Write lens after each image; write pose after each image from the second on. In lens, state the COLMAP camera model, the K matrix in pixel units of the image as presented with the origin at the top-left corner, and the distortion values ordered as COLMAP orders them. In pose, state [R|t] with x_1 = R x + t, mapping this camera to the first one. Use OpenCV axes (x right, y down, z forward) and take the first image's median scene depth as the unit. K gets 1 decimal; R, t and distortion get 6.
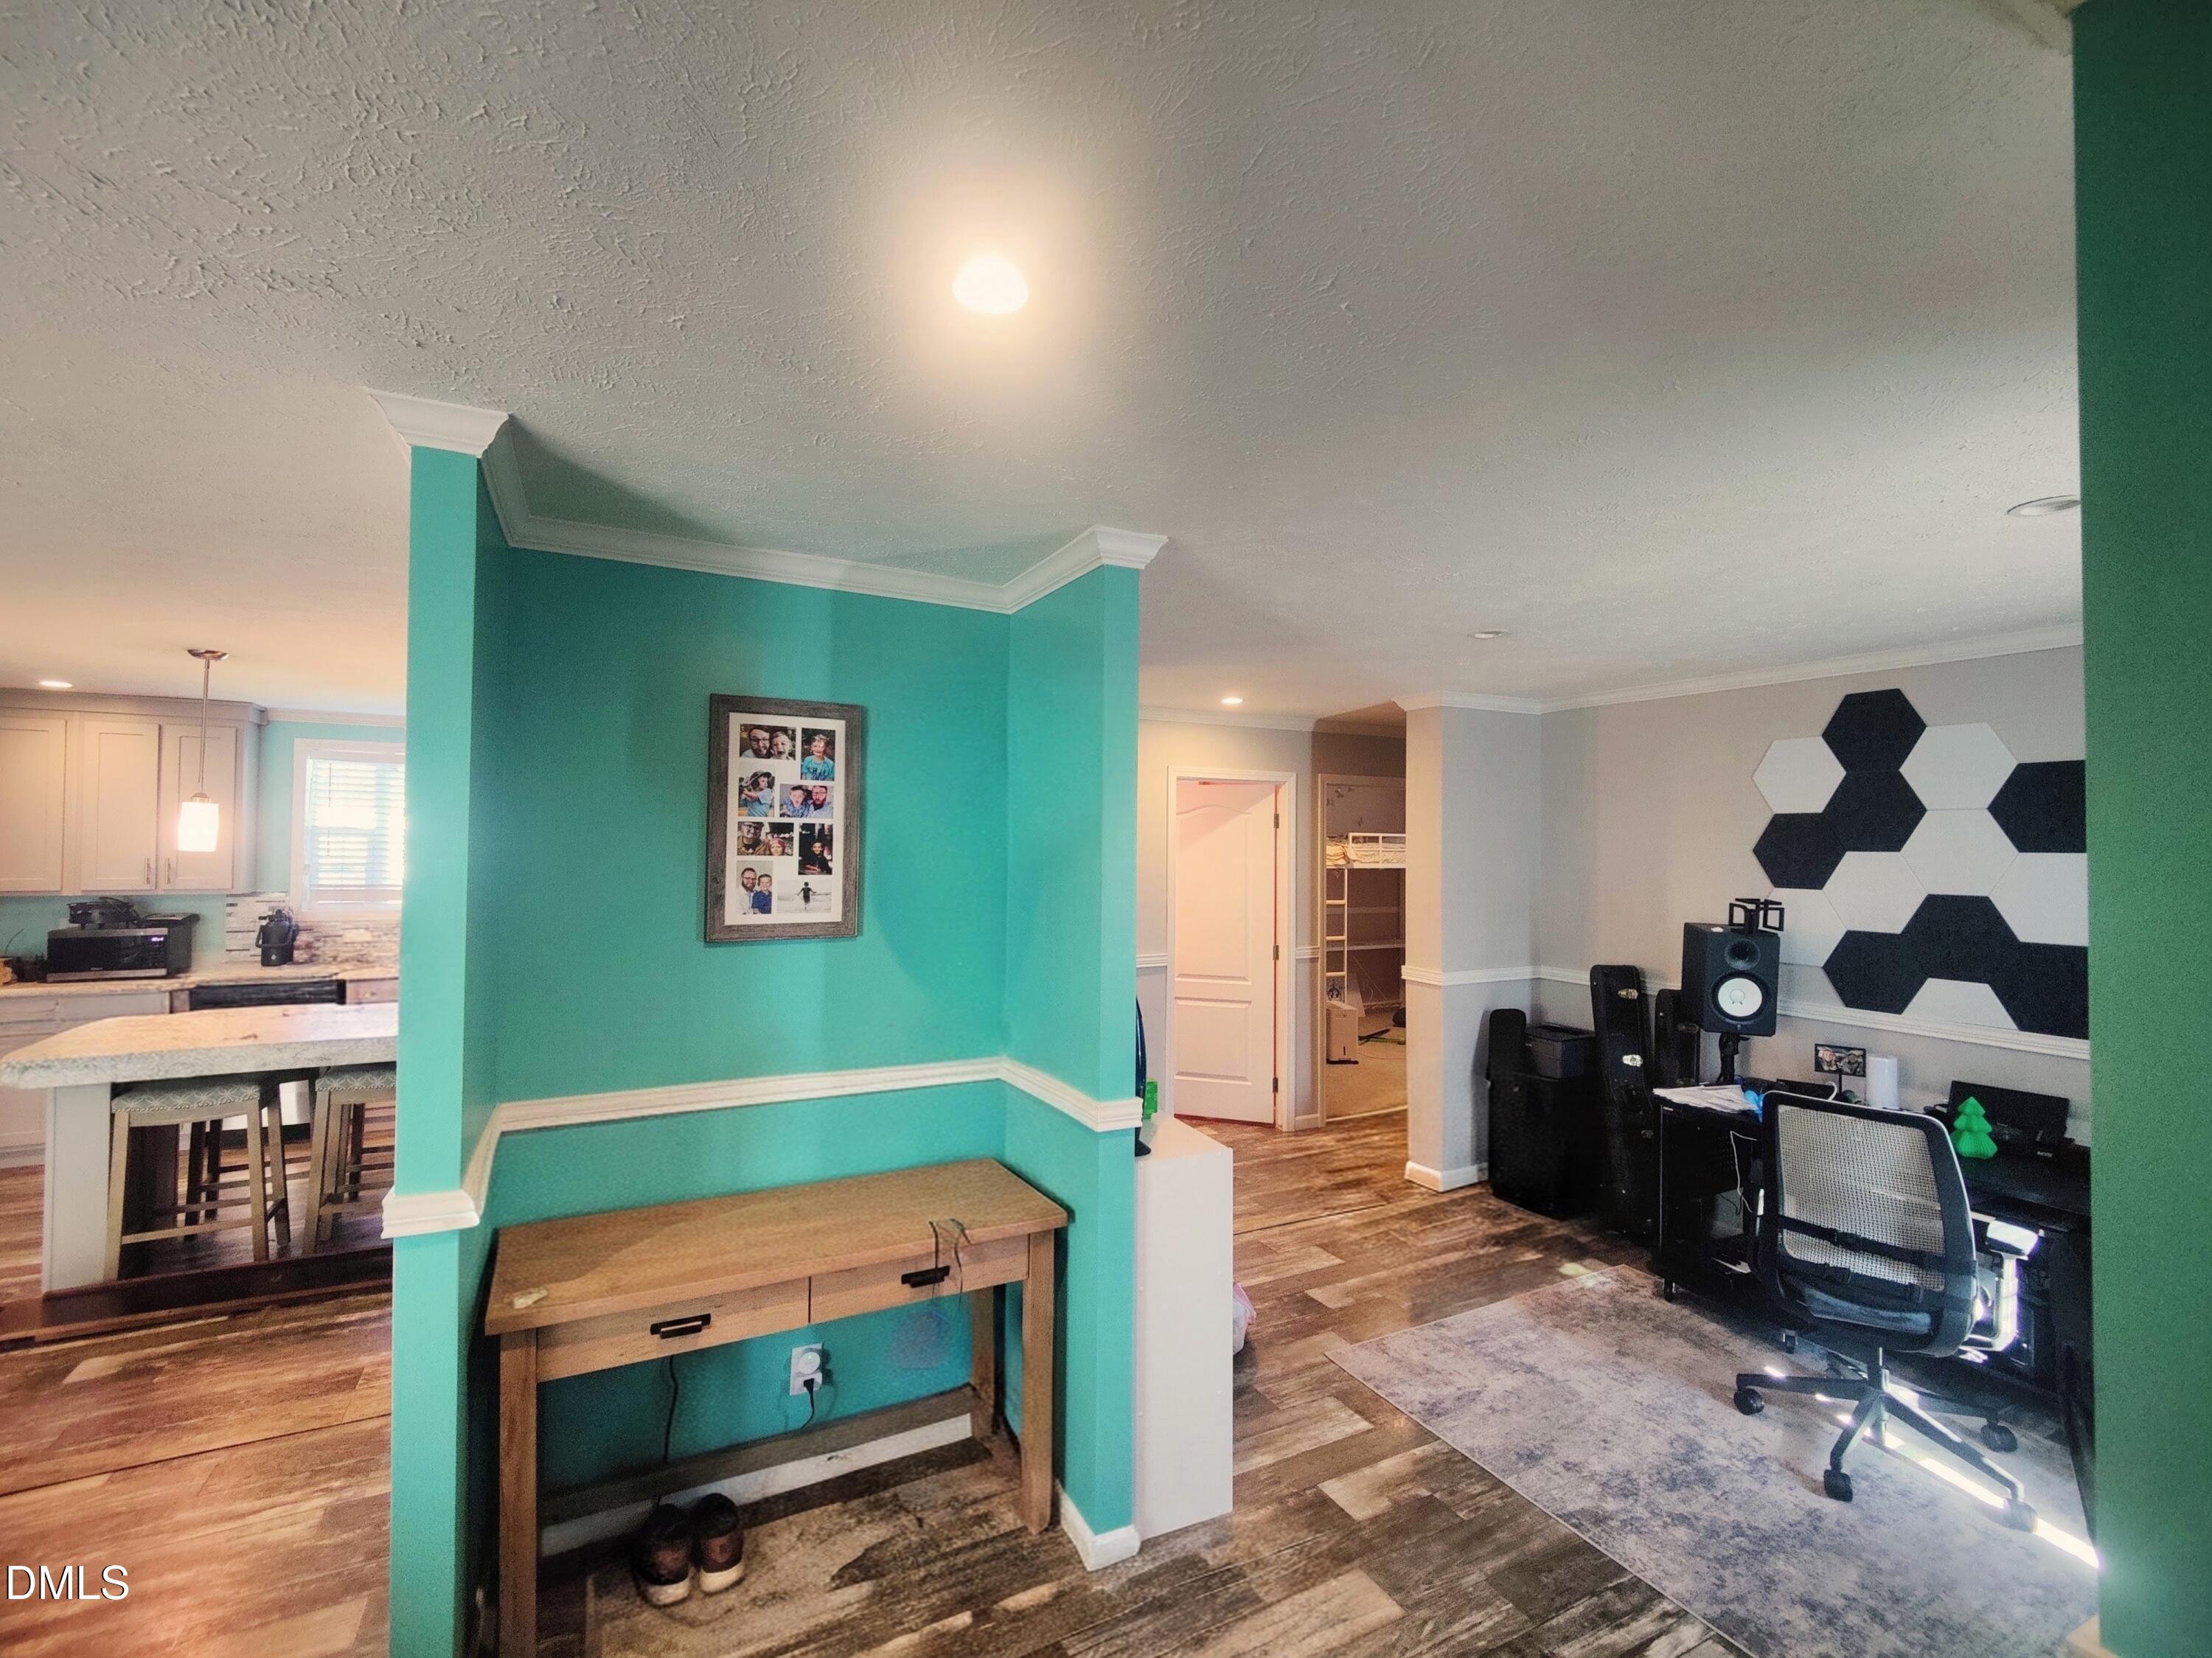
lens RADIAL K [[981.9, 0, 1106.0], [0, 981.9, 829.0], [0, 0, 1]] dist [0.002884, -0.000680]
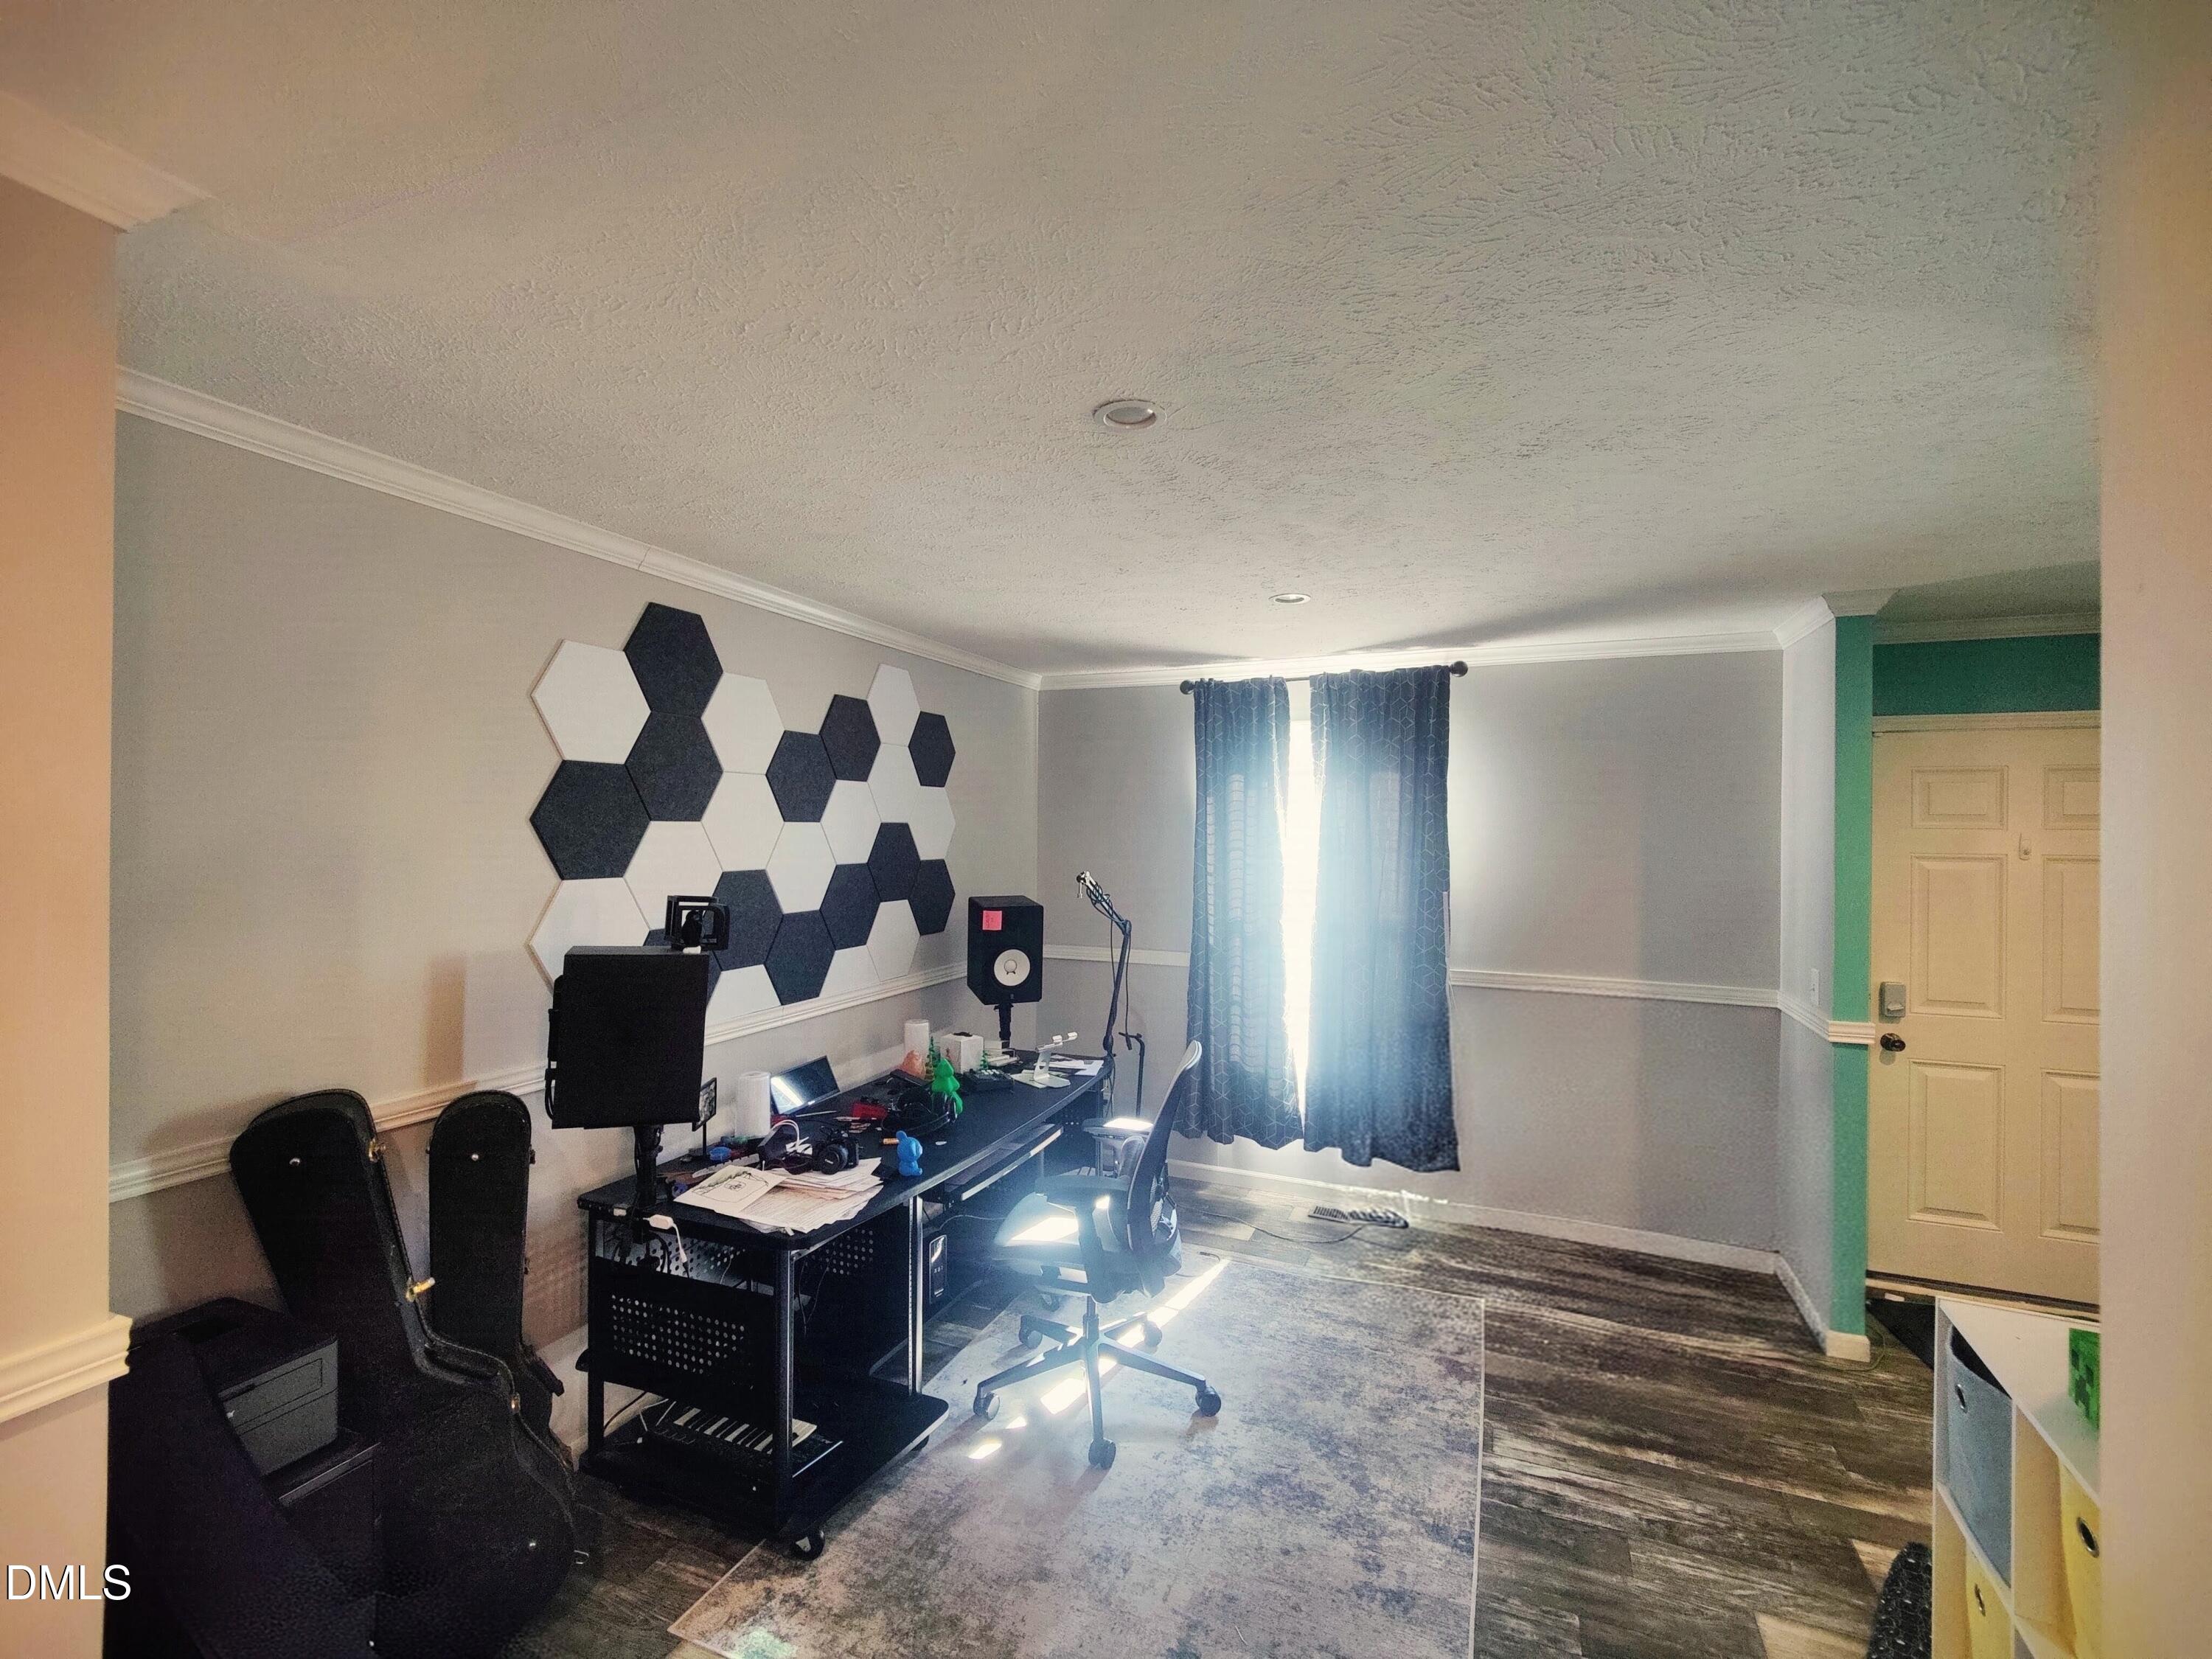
lens RADIAL K [[955.4, 0, 1106.0], [0, 955.4, 829.5], [0, 0, 1]] dist [0.002928, -0.006078]
pose [[-0.644508, -0.015145, 0.764447, 0.006755], [-0.026258, 0.999652, -0.002333, 0.023205], [-0.764146, -0.021576, -0.644682, 1.241710]]
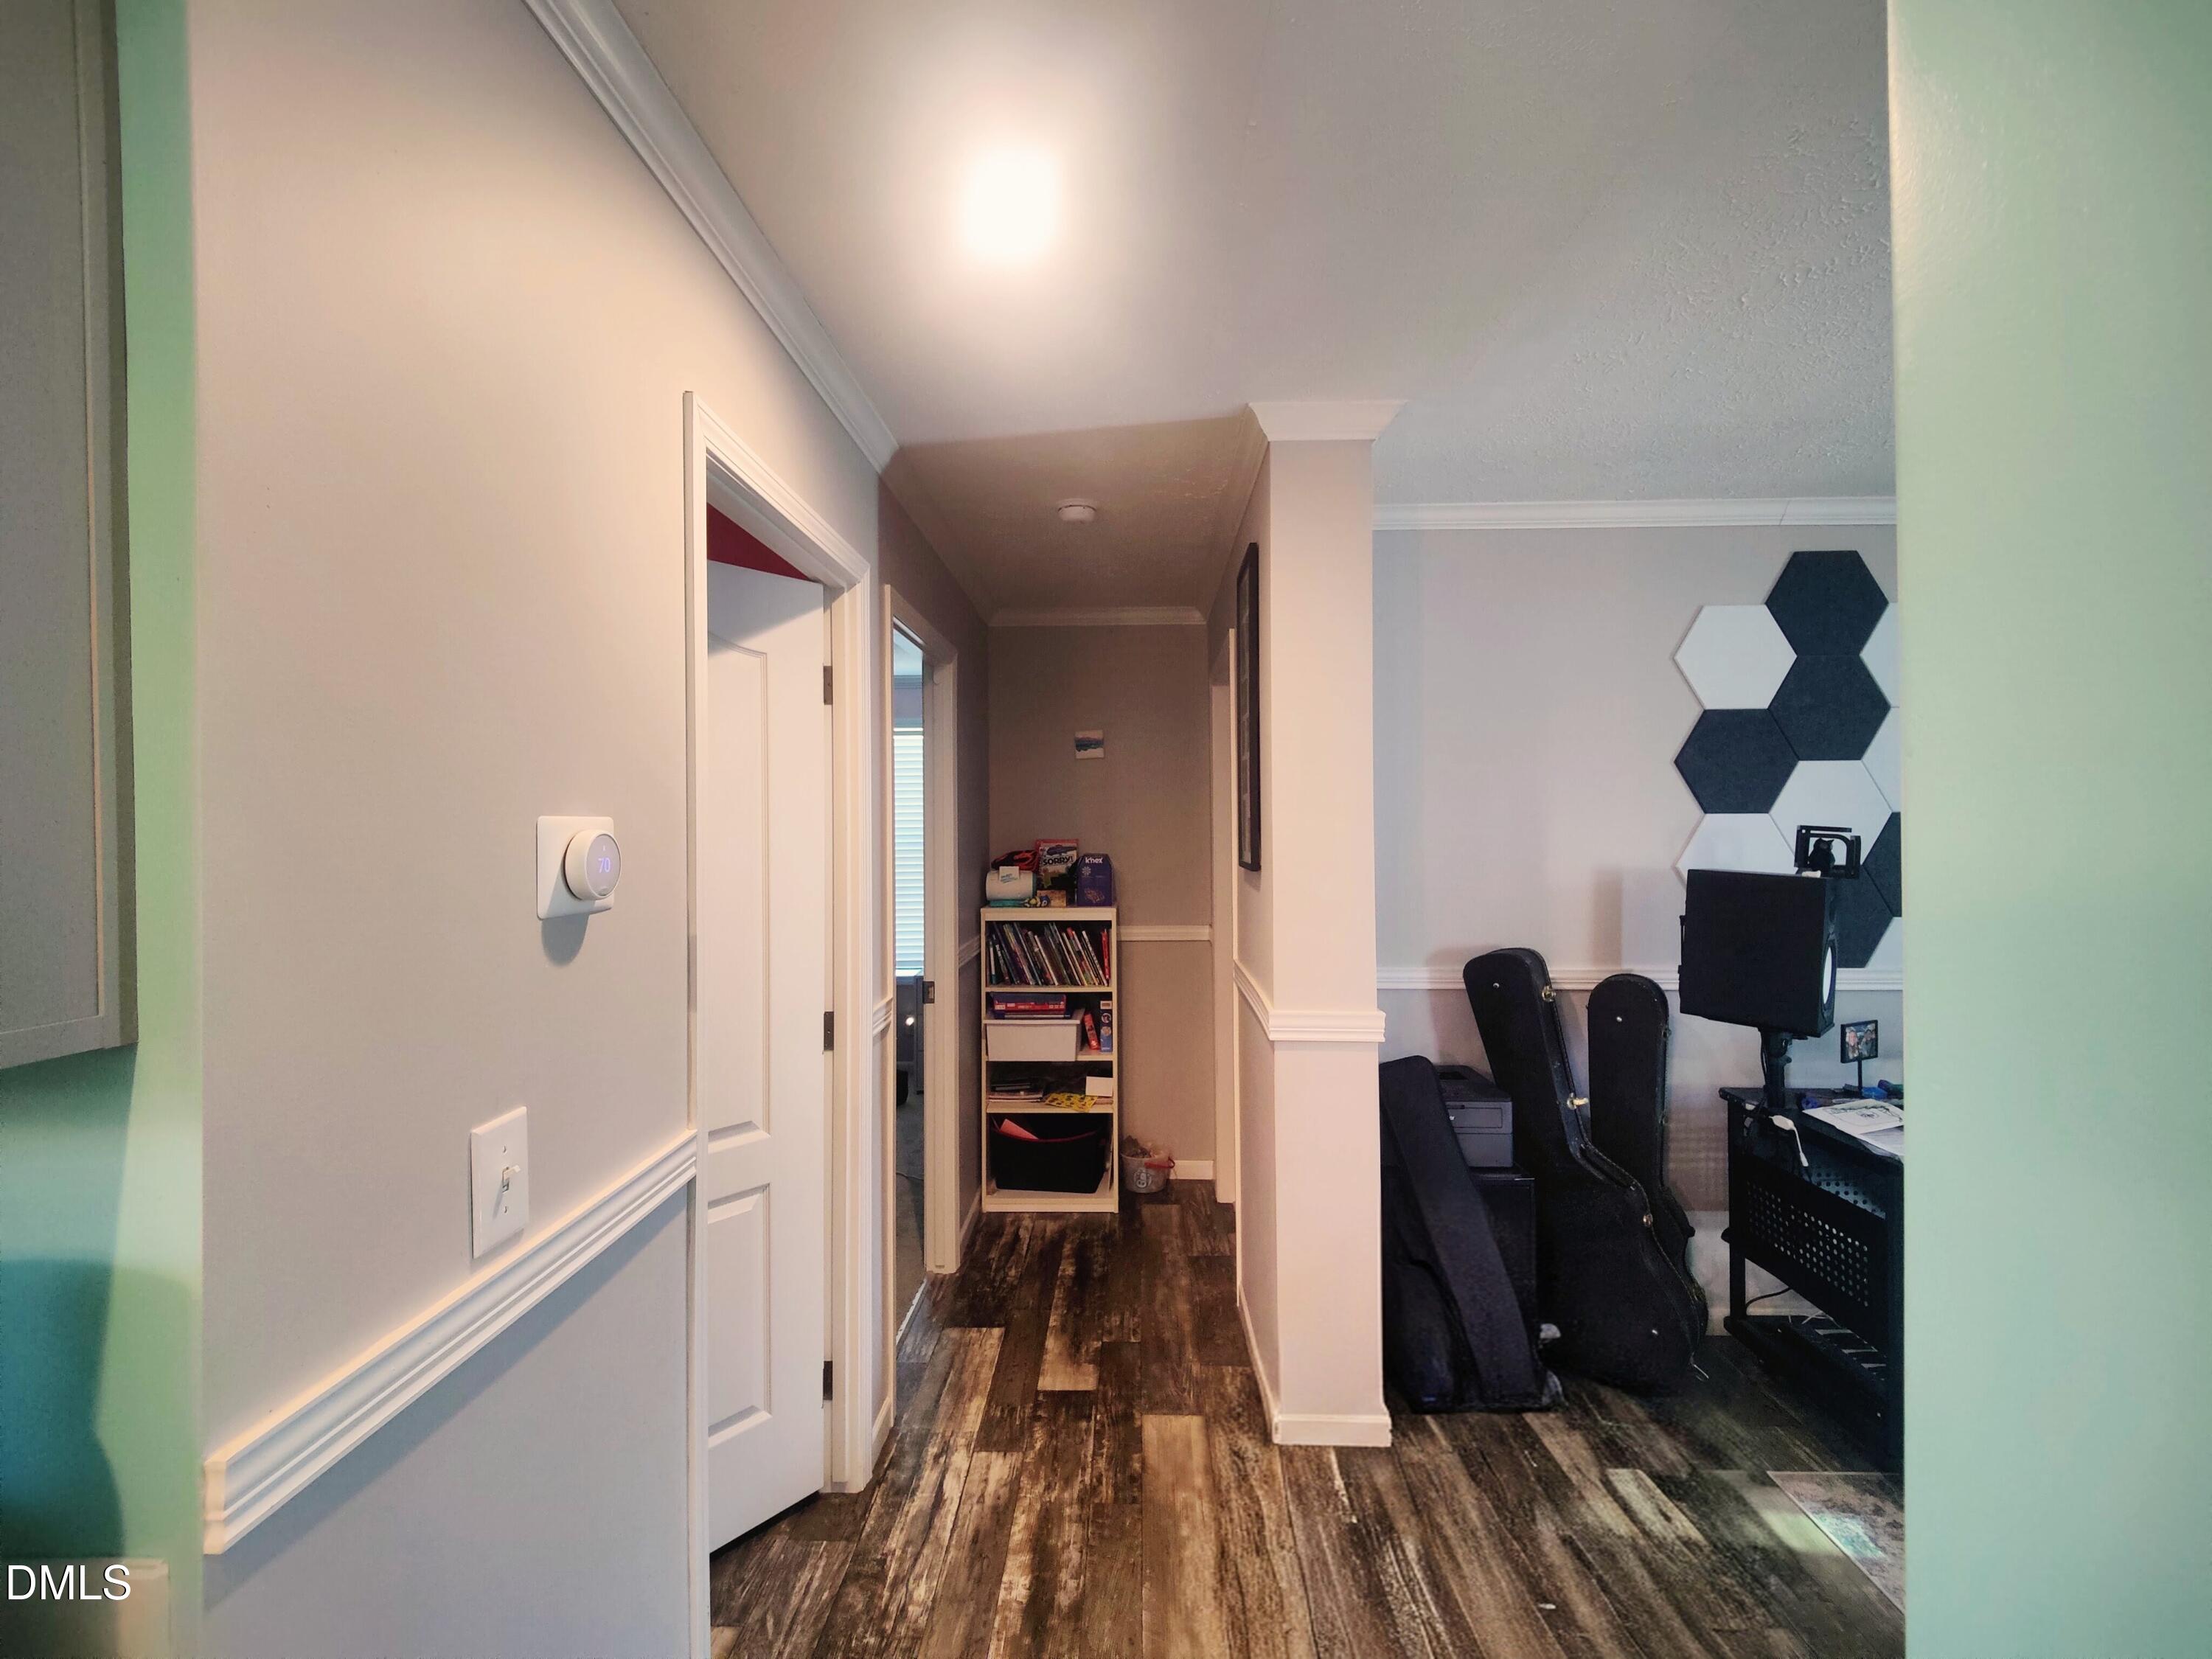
lens RADIAL K [[982.0, 0, 1106.0], [0, 982.0, 829.5], [0, 0, 1]] dist [0.002884, -0.000680]
pose [[0.487472, -0.016608, 0.872980, -0.165177], [0.000695, 0.999826, 0.018633, 0.063642], [-0.873138, -0.008476, 0.487399, 1.139775]]
